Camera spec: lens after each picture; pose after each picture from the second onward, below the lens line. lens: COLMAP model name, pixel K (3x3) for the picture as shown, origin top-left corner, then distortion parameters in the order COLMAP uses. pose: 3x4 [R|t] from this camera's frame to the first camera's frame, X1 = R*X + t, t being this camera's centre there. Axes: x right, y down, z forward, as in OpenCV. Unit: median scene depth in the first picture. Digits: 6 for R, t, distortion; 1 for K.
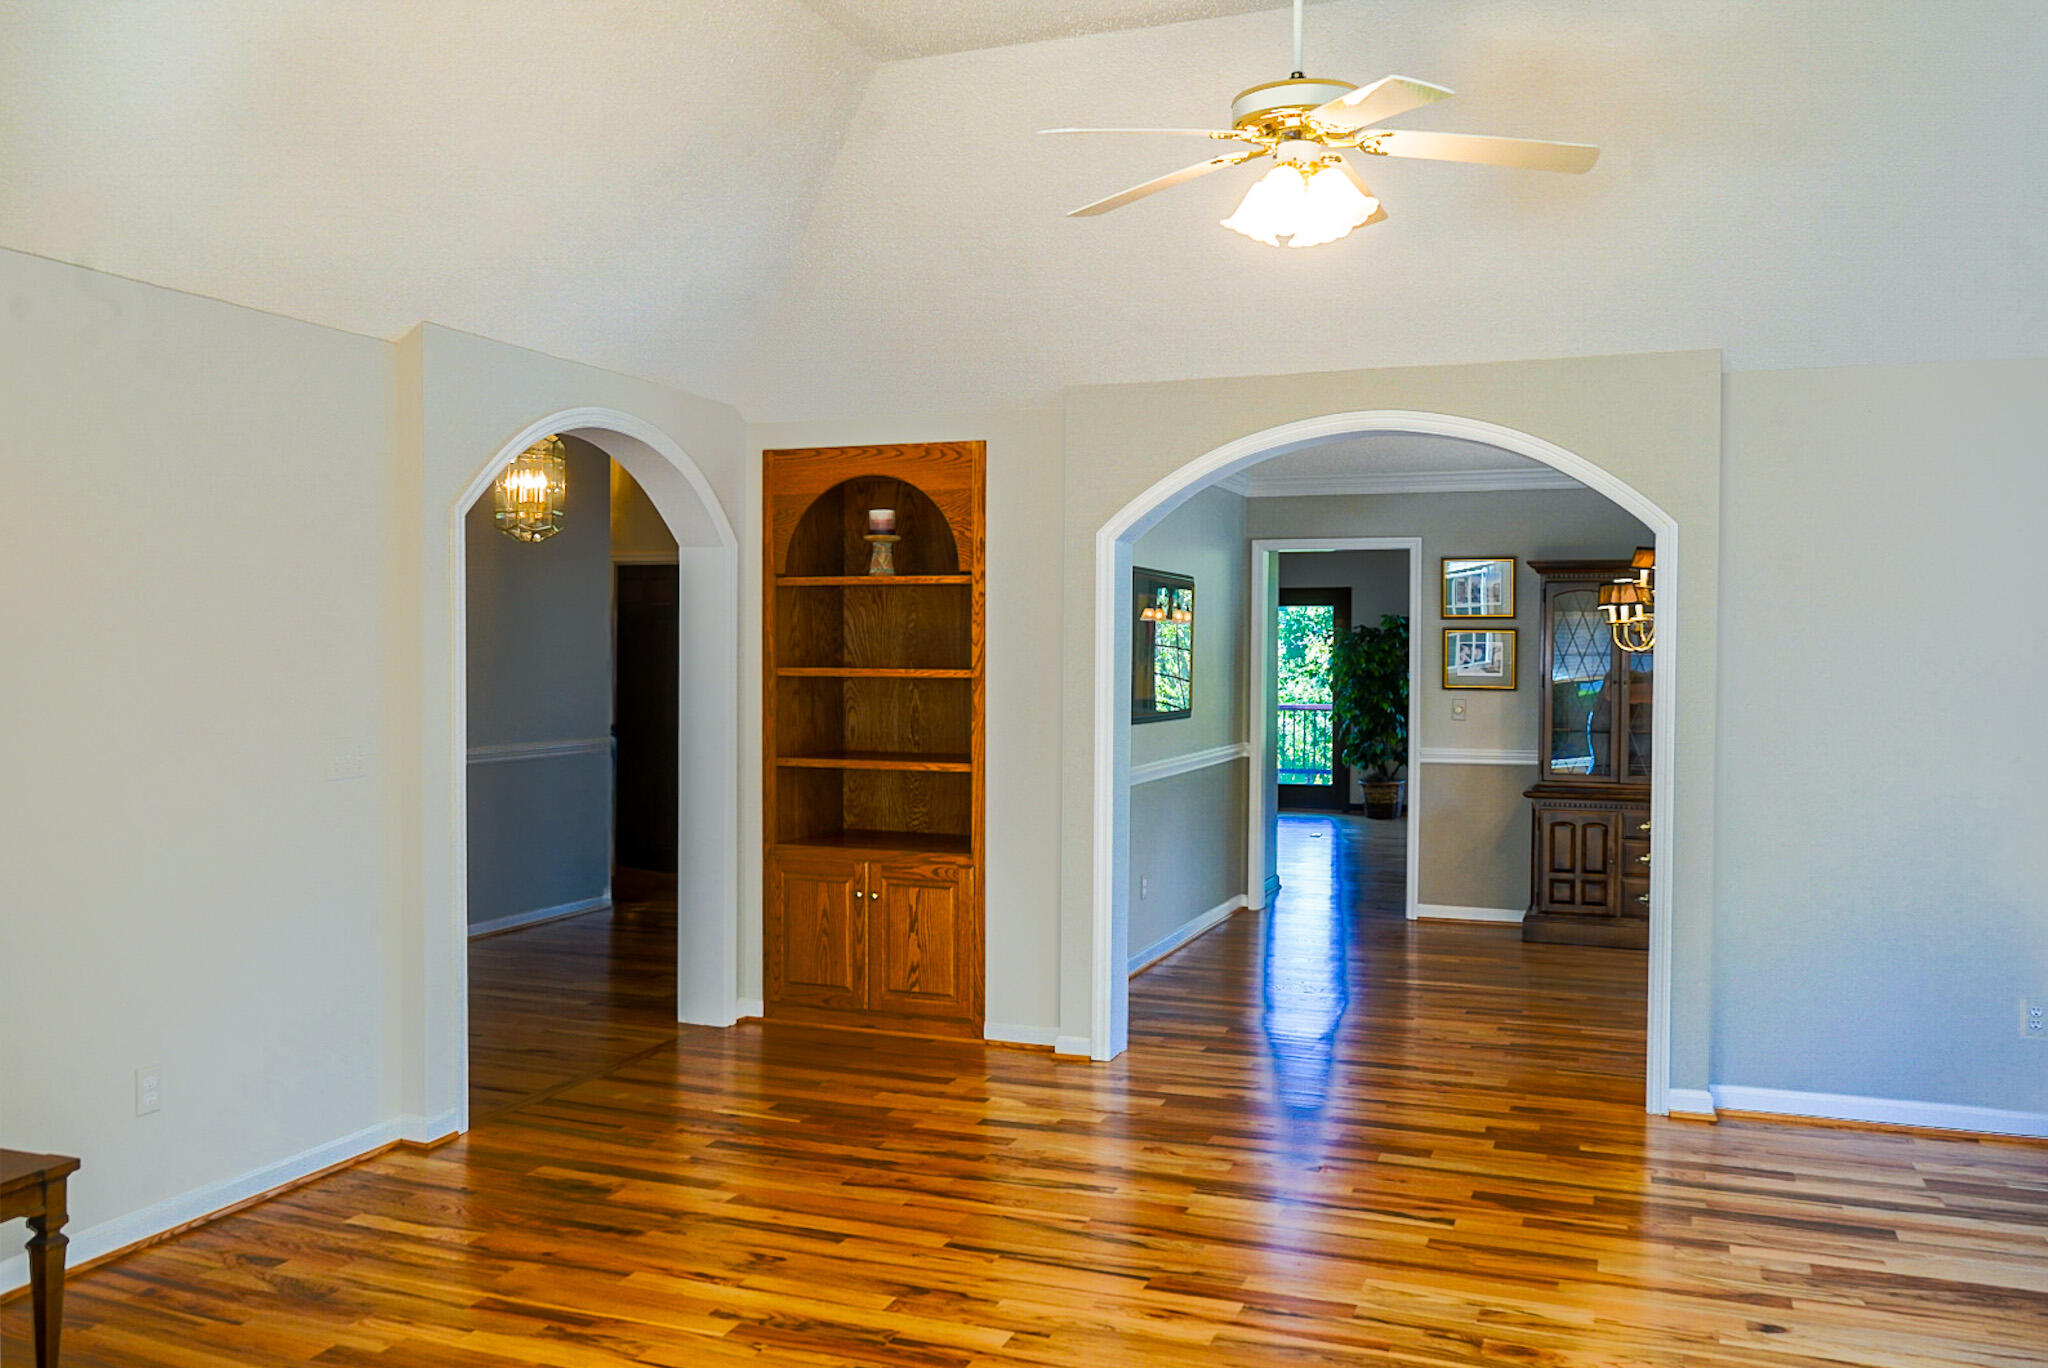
lens RADIAL K [[1687.0, 0, 1024.0], [0, 1687.0, 684.0], [0, 0, 1]] dist [-0.019024, 0.013719]
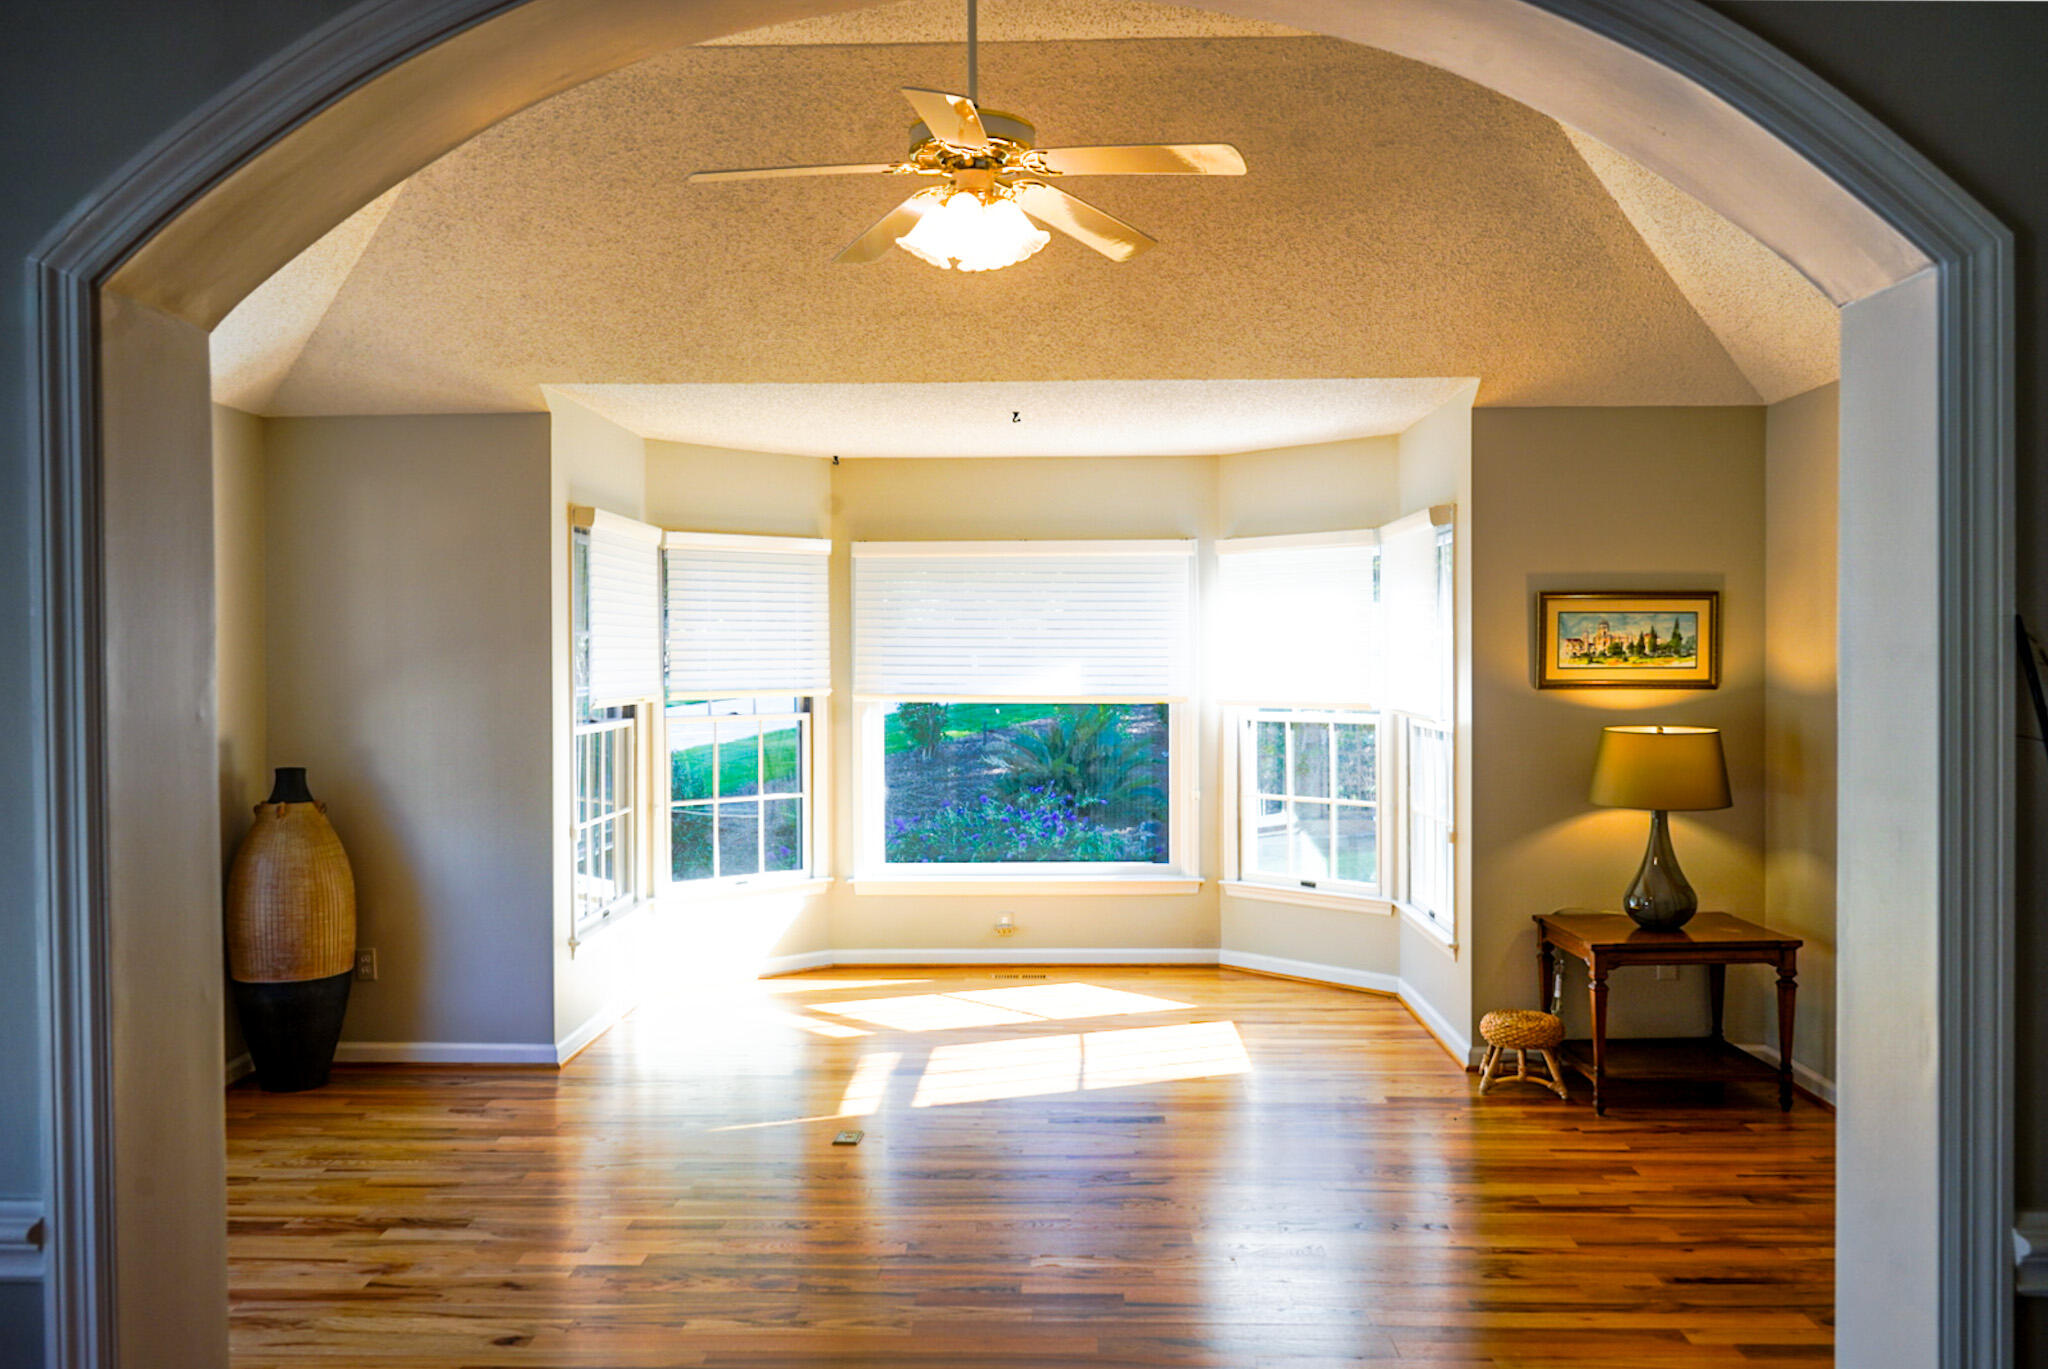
lens RADIAL K [[1687.0, 0, 1024.0], [0, 1687.0, 684.5], [0, 0, 1]] dist [-0.019024, 0.013719]
pose [[-0.945076, 0.004128, -0.326824, 0.431348], [-0.010158, 0.999066, 0.041993, -0.043369], [0.326692, 0.043007, -0.944152, 1.817077]]
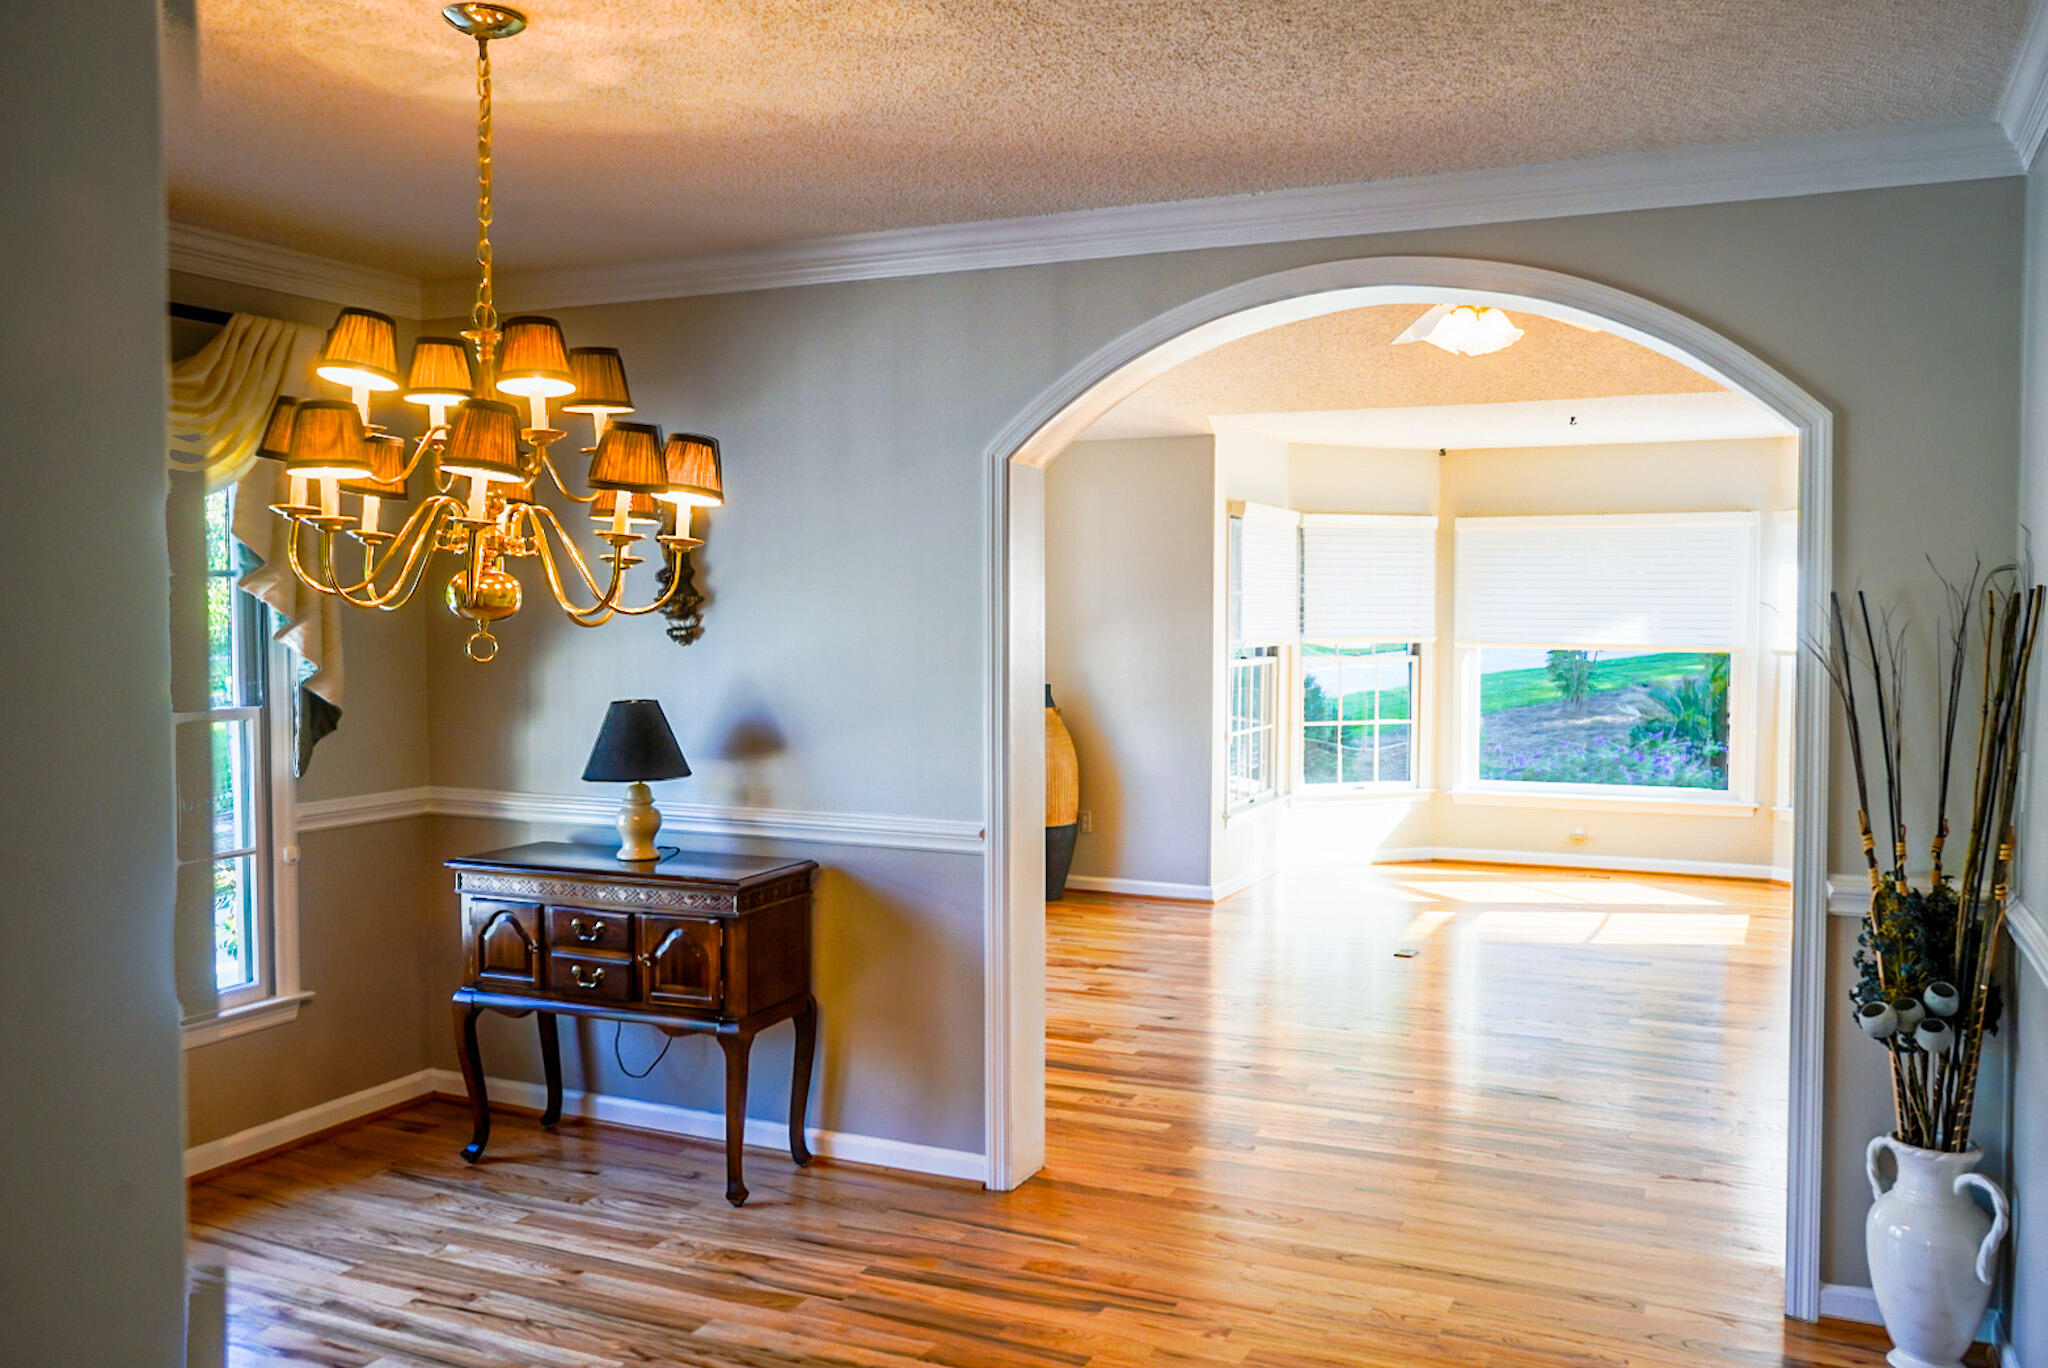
lens RADIAL K [[1687.0, 0, 1024.0], [0, 1687.0, 684.0], [0, 0, 1]] dist [-0.019024, 0.013719]
pose [[-0.997533, -0.010756, 0.069373, 0.426552], [-0.005757, 0.997398, 0.071857, -0.057788], [-0.069965, 0.071280, -0.994999, 2.379014]]
